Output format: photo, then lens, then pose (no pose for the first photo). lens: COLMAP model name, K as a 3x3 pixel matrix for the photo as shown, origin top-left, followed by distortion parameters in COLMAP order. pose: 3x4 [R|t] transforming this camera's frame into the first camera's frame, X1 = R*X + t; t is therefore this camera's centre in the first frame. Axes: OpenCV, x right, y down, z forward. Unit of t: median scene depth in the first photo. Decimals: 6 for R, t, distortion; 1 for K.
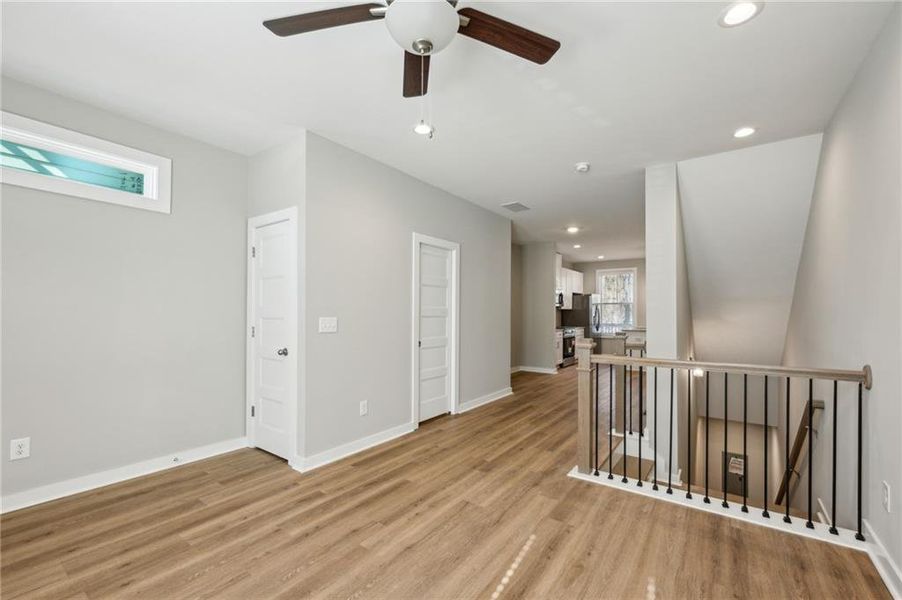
lens RADIAL K [[376.1, 0, 451.2], [0, 376.1, 314.6], [0, 0, 1]] dist [-0.000682, -0.000088]
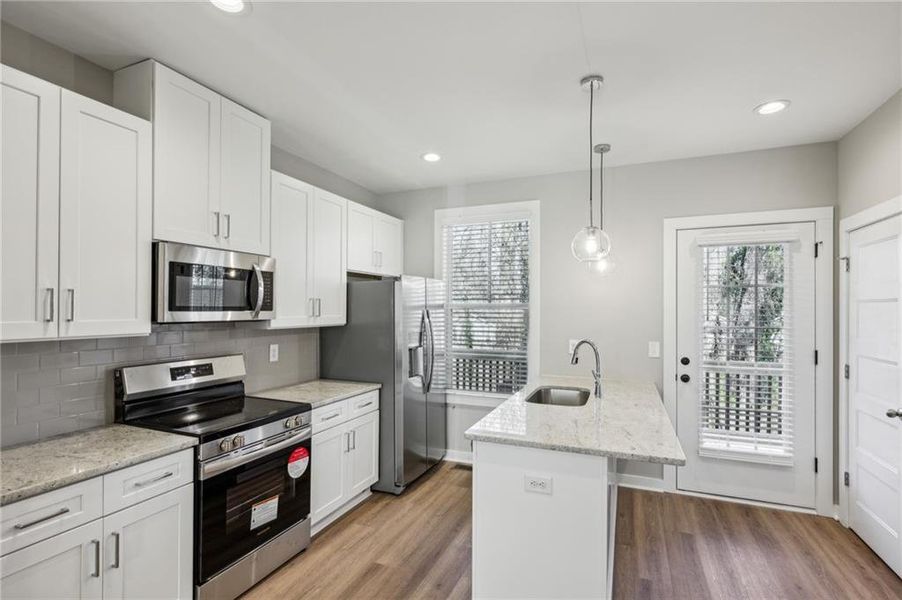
lens RADIAL K [[434.3, 0, 448.6], [0, 434.3, 307.6], [0, 0, 1]] dist [-0.002654, -0.000272]
pose [[0.976189, 0.000397, 0.216921, 0.327823], [0.000706, 0.999987, -0.005007, -0.026498], [-0.216920, 0.005041, 0.976176, 0.634679]]
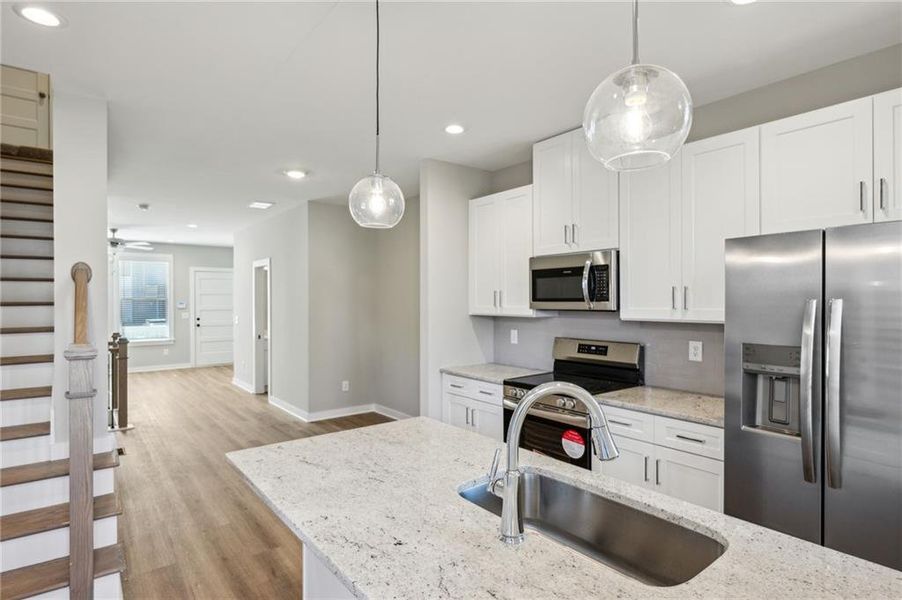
lens RADIAL K [[478.7, 0, 451.0], [0, 478.7, 300.0], [0, 0, 1]] dist [-0.000444, -0.000041]
pose [[-0.292329, -0.002191, -0.956315, 0.616489], [0.001595, 0.999995, -0.002779, -0.026332], [0.956317, -0.002337, -0.292324, 0.928227]]
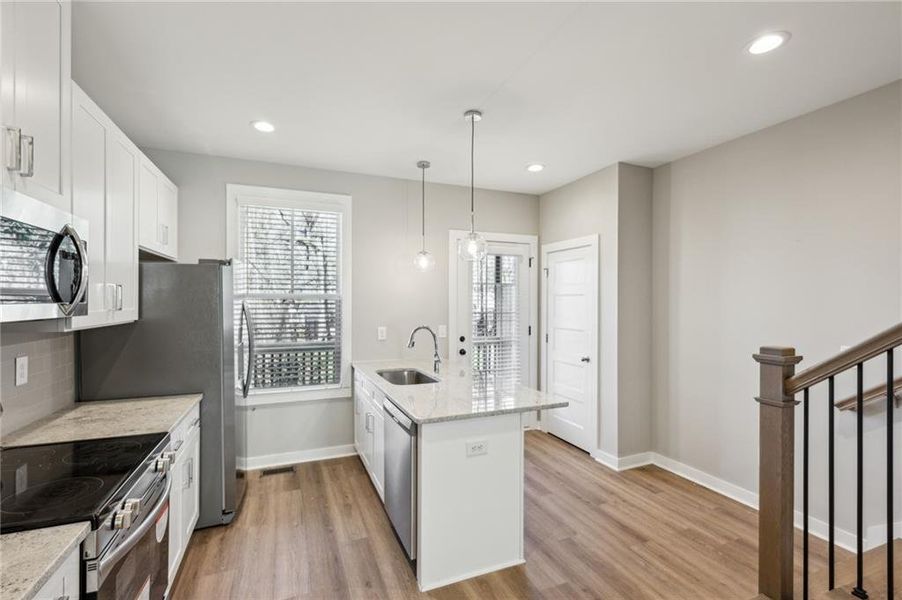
lens RADIAL K [[404.1, 0, 445.4], [0, 404.1, 300.6], [0, 0, 1]] dist [-0.001117, -0.000149]
pose [[0.535199, -0.002609, 0.844722, 0.216622], [-0.000401, 0.999994, 0.003343, -0.027512], [-0.844726, -0.002128, 0.535195, 0.717035]]
